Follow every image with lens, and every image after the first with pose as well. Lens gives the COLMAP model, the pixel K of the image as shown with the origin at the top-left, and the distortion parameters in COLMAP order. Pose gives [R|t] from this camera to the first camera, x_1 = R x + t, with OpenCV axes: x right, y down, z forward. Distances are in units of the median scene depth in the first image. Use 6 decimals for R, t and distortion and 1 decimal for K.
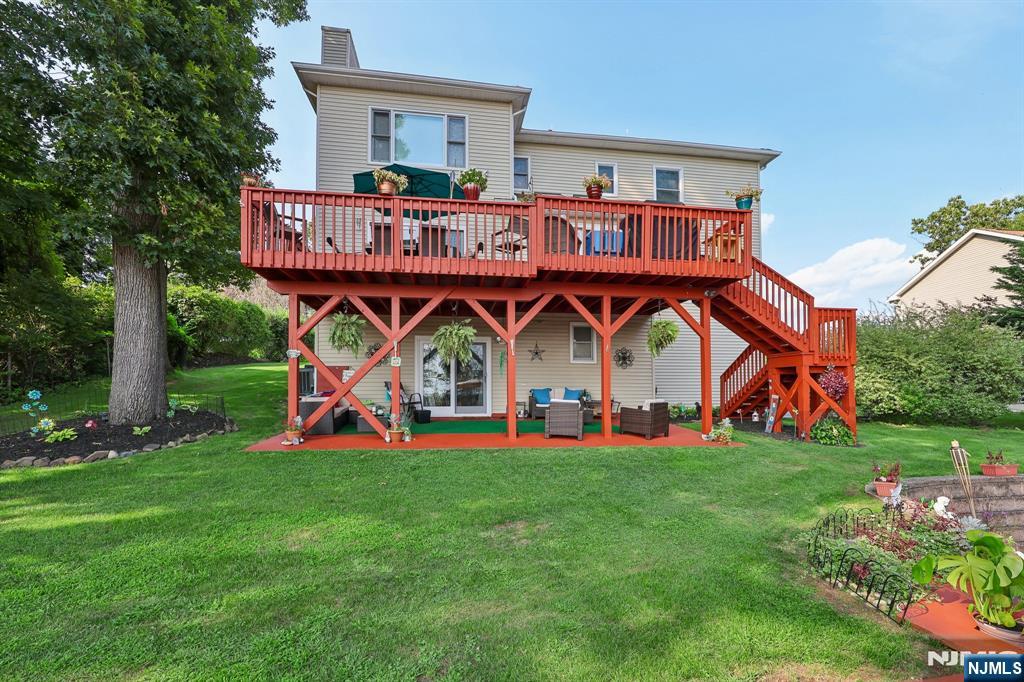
lens RADIAL K [[424.0, 0, 512.4], [0, 424.0, 383.4], [0, 0, 1]] dist [0.000590, 0.000126]
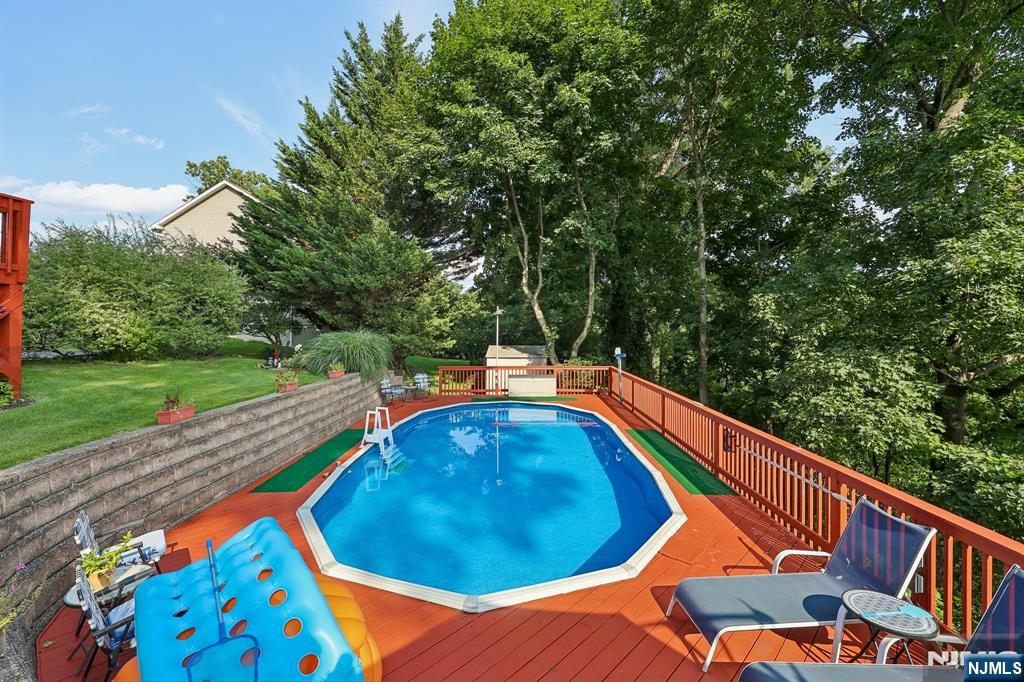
lens RADIAL K [[418.4, 0, 511.0], [0, 418.4, 319.9], [0, 0, 1]] dist [0.000495, 0.000137]
pose [[0.165979, 0.011922, 0.986057, 0.176729], [-0.021324, 0.999736, -0.008498, 0.002113], [-0.985899, -0.019616, 0.166189, 0.081774]]
